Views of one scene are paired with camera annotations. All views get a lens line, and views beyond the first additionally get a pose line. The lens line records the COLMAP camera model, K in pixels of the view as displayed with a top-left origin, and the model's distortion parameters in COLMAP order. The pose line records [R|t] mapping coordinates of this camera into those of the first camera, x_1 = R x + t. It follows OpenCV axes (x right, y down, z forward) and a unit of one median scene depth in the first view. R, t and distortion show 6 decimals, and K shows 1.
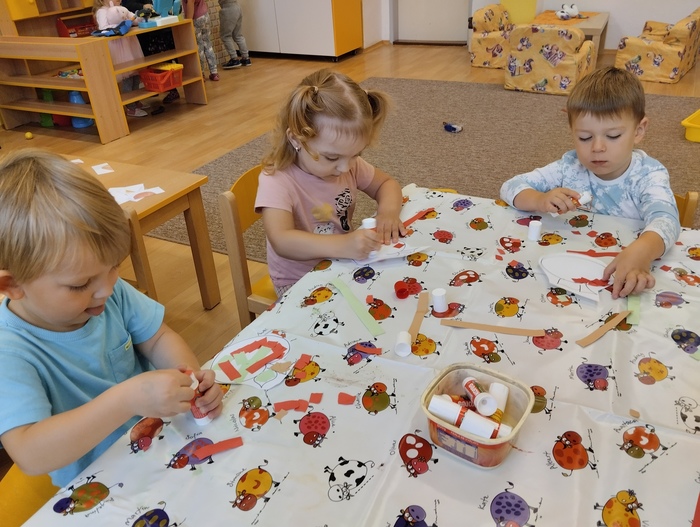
lens RADIAL K [[594.4, 0, 347.1], [0, 594.4, 262.8], [0, 0, 1]] dist [0.083188, -0.126866]
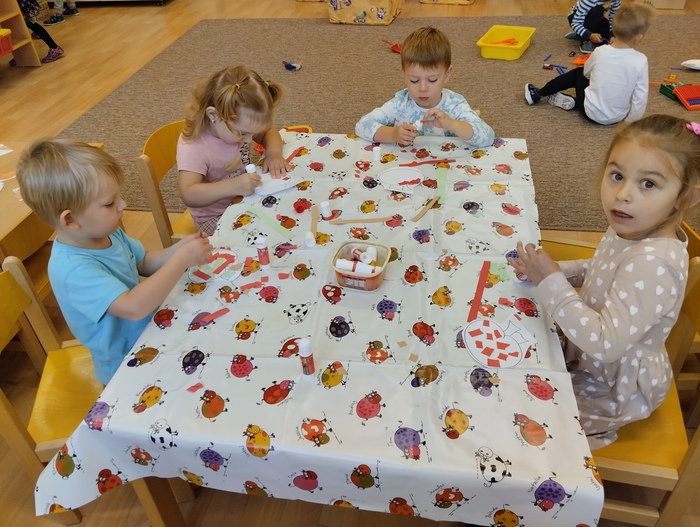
lens RADIAL K [[594.4, 0, 354.7], [0, 594.4, 264.7], [0, 0, 1]] dist [0.083188, -0.126866]
pose [[0.954427, -0.184266, 0.234766, -0.156099], [0.155938, 0.978615, 0.134152, 0.008704], [-0.254465, -0.091429, 0.962750, -0.494655]]
